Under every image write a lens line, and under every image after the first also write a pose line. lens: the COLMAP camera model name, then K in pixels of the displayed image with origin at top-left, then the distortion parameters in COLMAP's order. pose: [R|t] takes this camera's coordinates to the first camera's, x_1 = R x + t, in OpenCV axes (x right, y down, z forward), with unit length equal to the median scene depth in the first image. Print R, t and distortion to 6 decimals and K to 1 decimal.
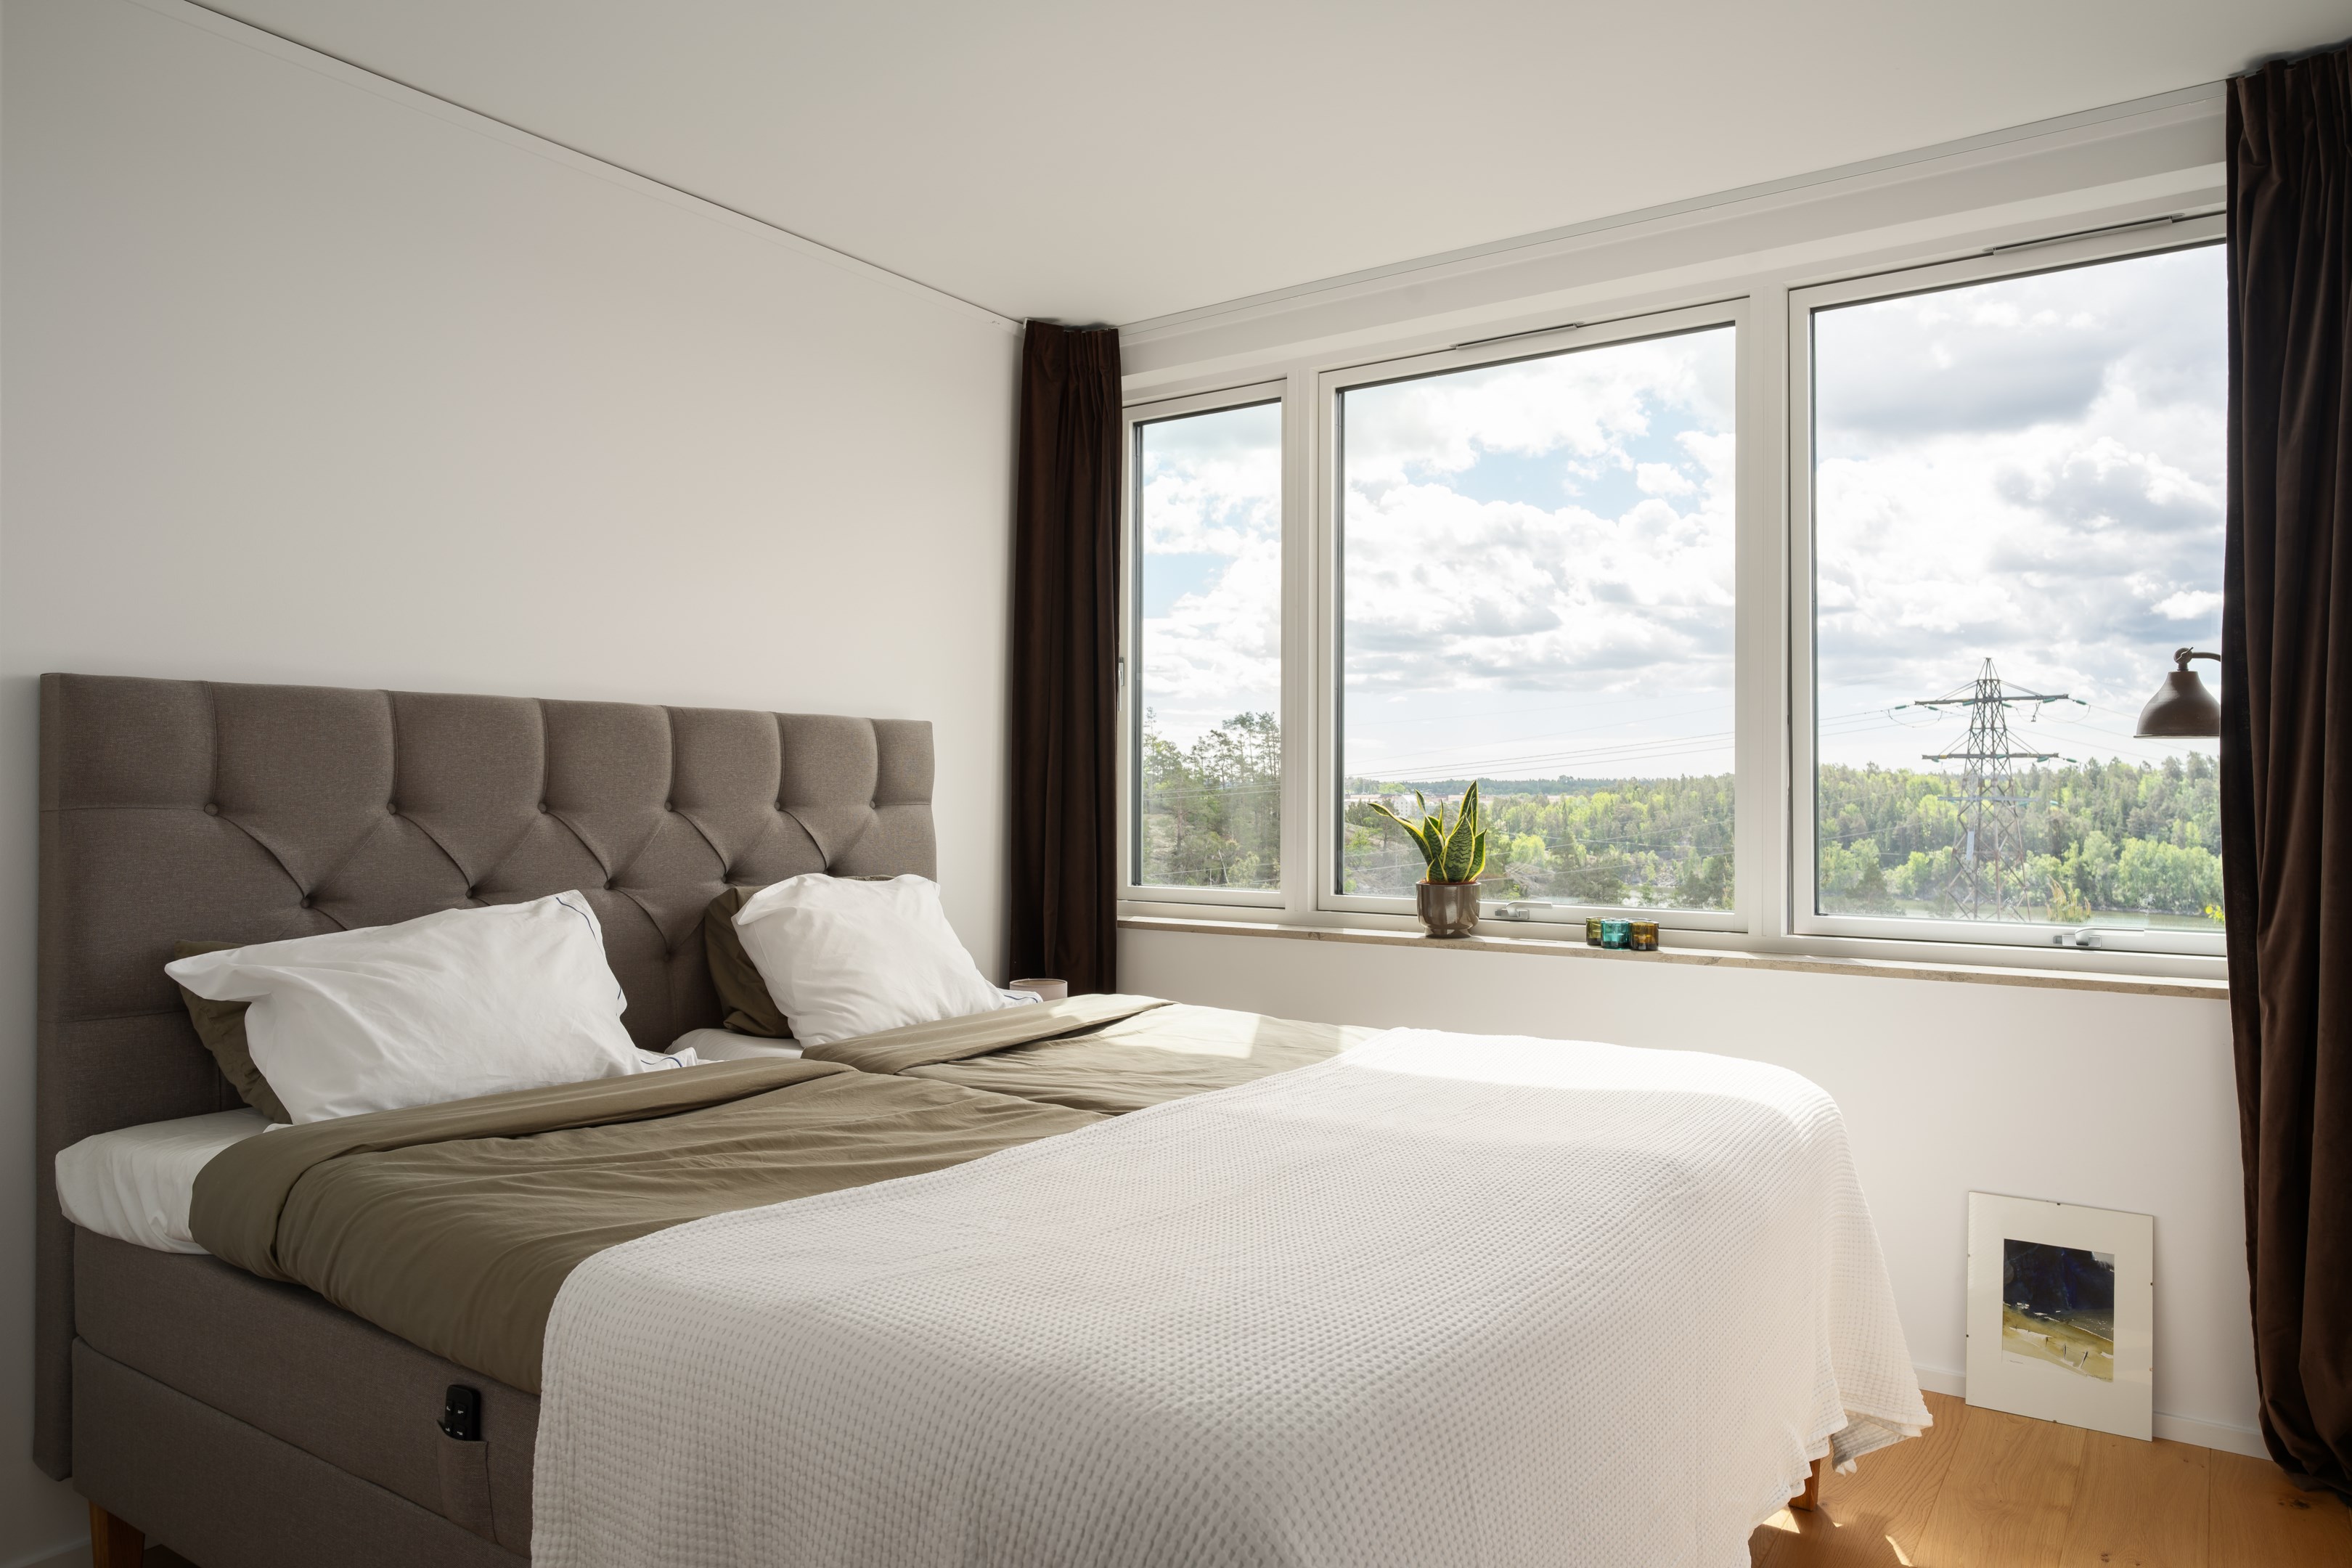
lens RADIAL K [[1497.2, 0, 1213.4], [0, 1497.2, 785.6], [0, 0, 1]] dist [0.000881, 0.003558]
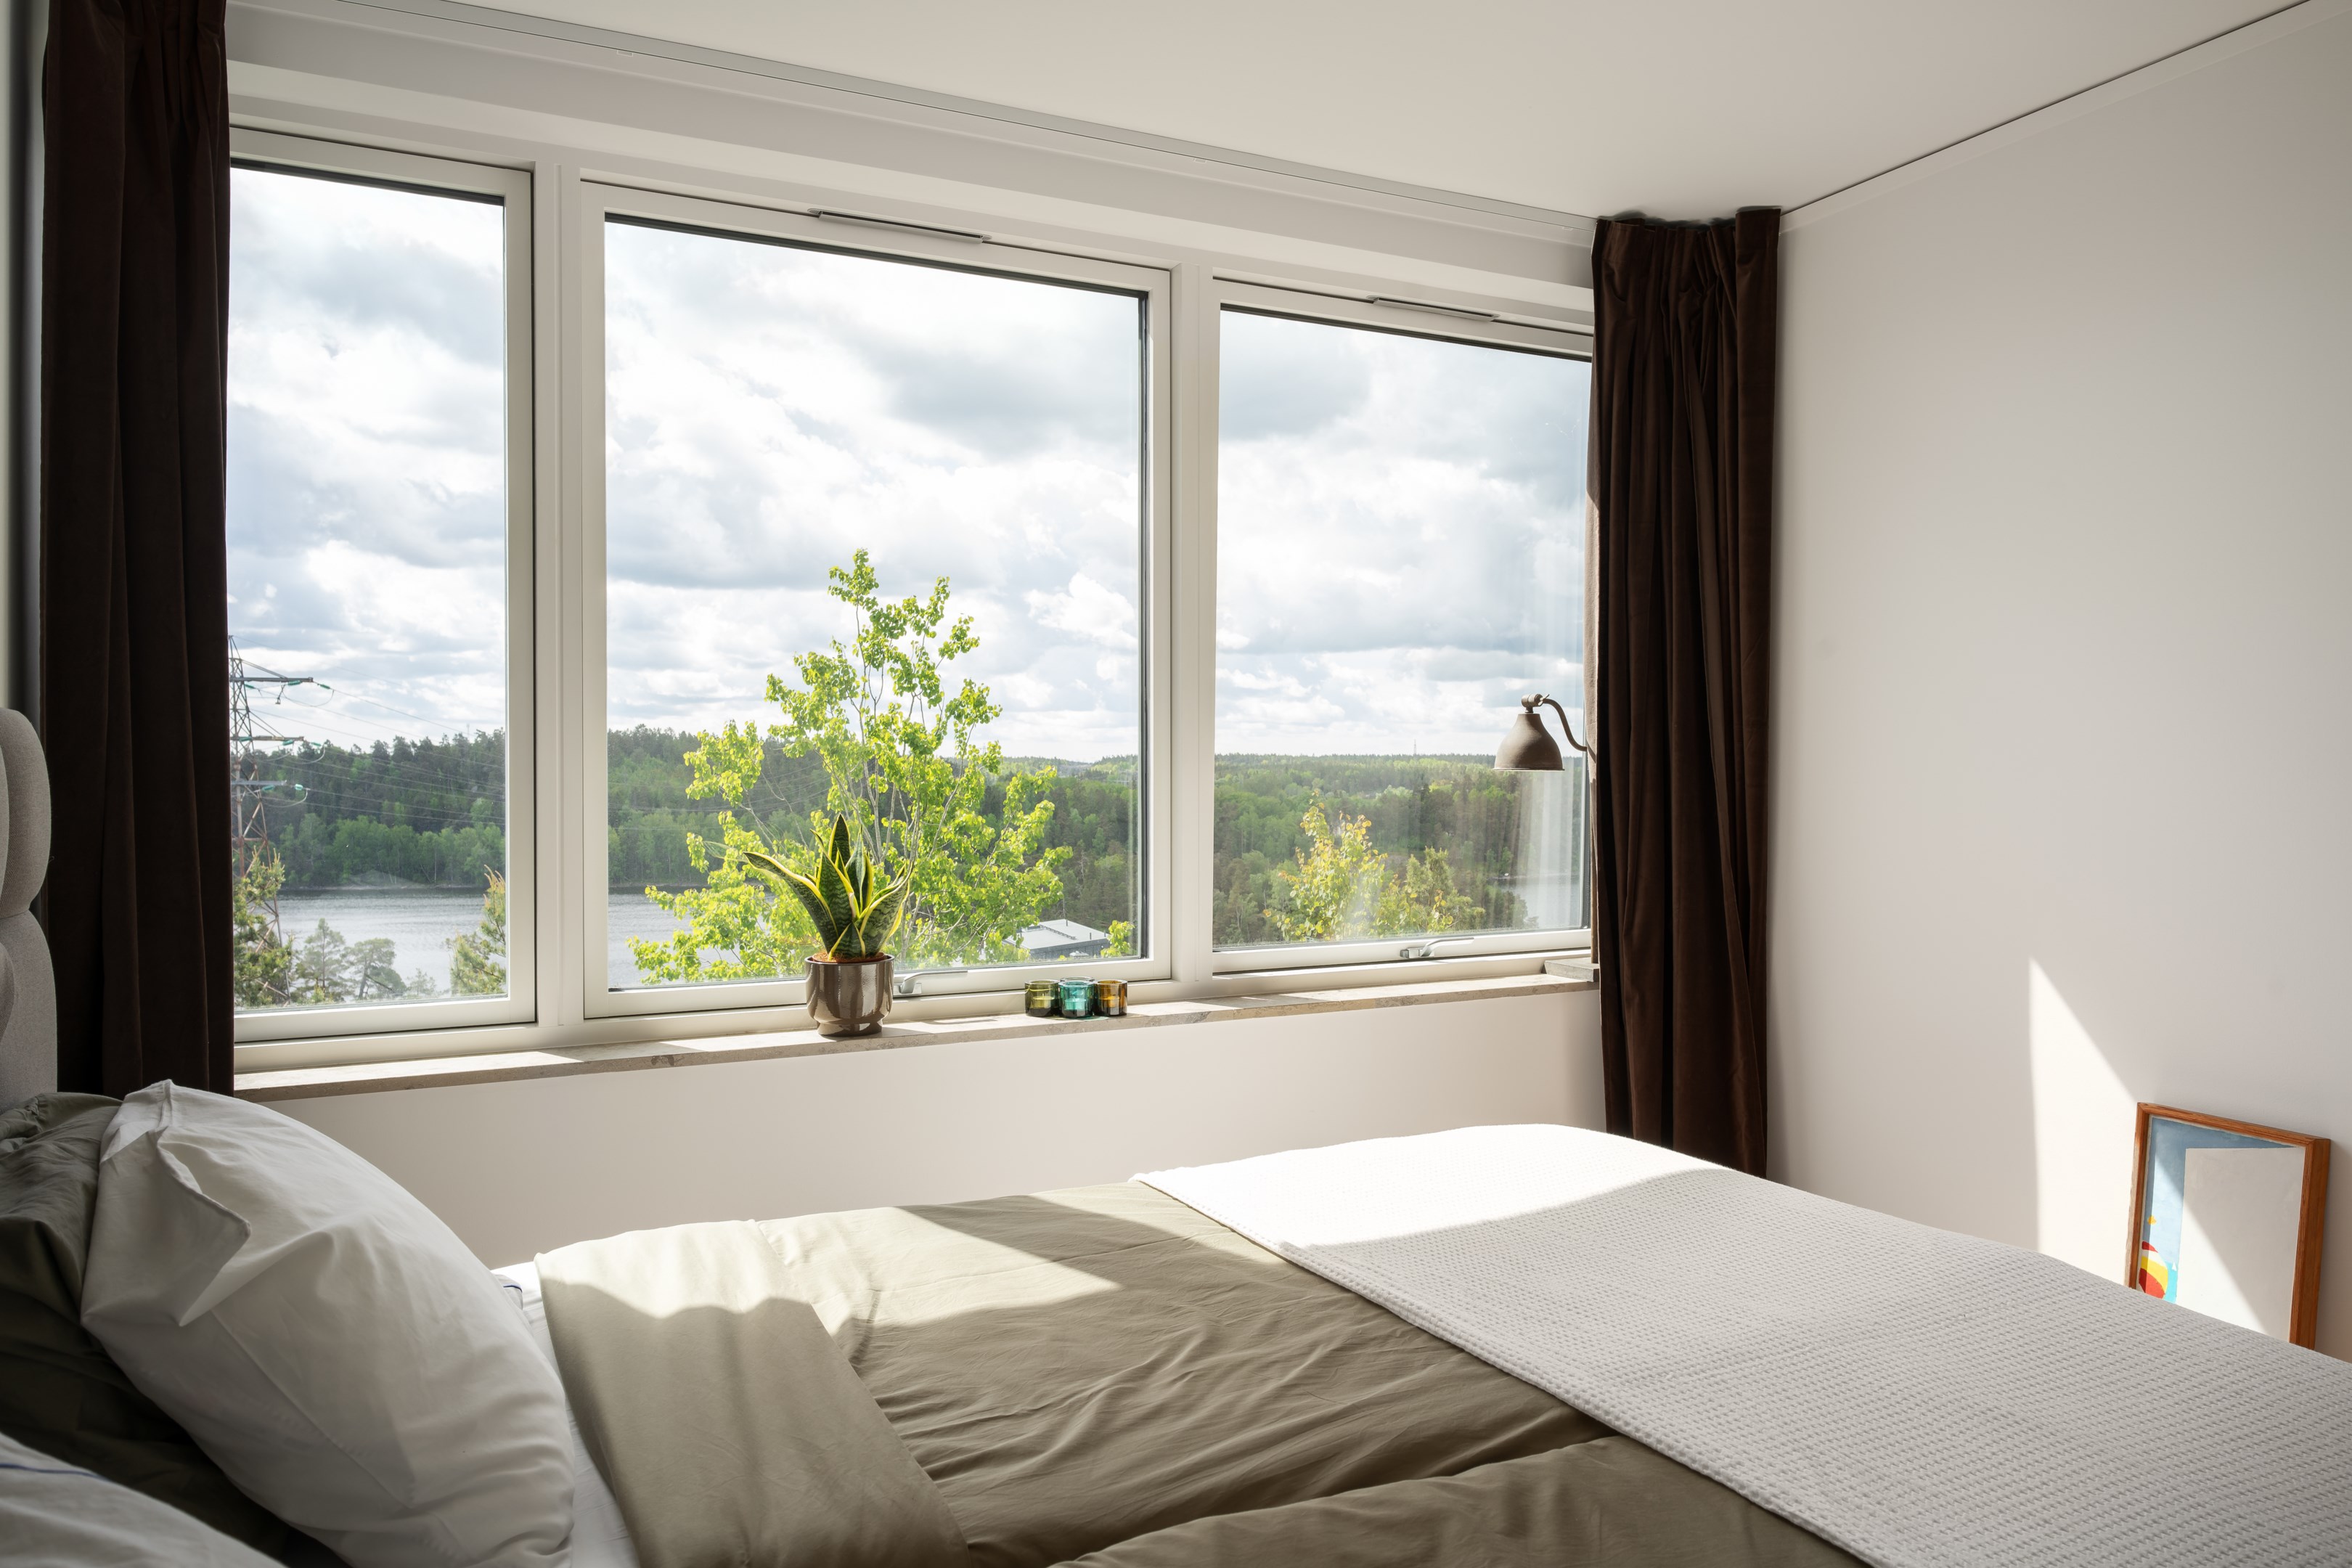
lens RADIAL K [[1497.2, 0, 1152.2], [0, 1497.2, 779.1], [0, 0, 1]] dist [0.000881, 0.003558]
pose [[0.511121, -0.005693, 0.859490, -0.392158], [-0.000307, 0.999977, 0.006806, -0.026457], [-0.859509, -0.003743, 0.511107, 0.505148]]
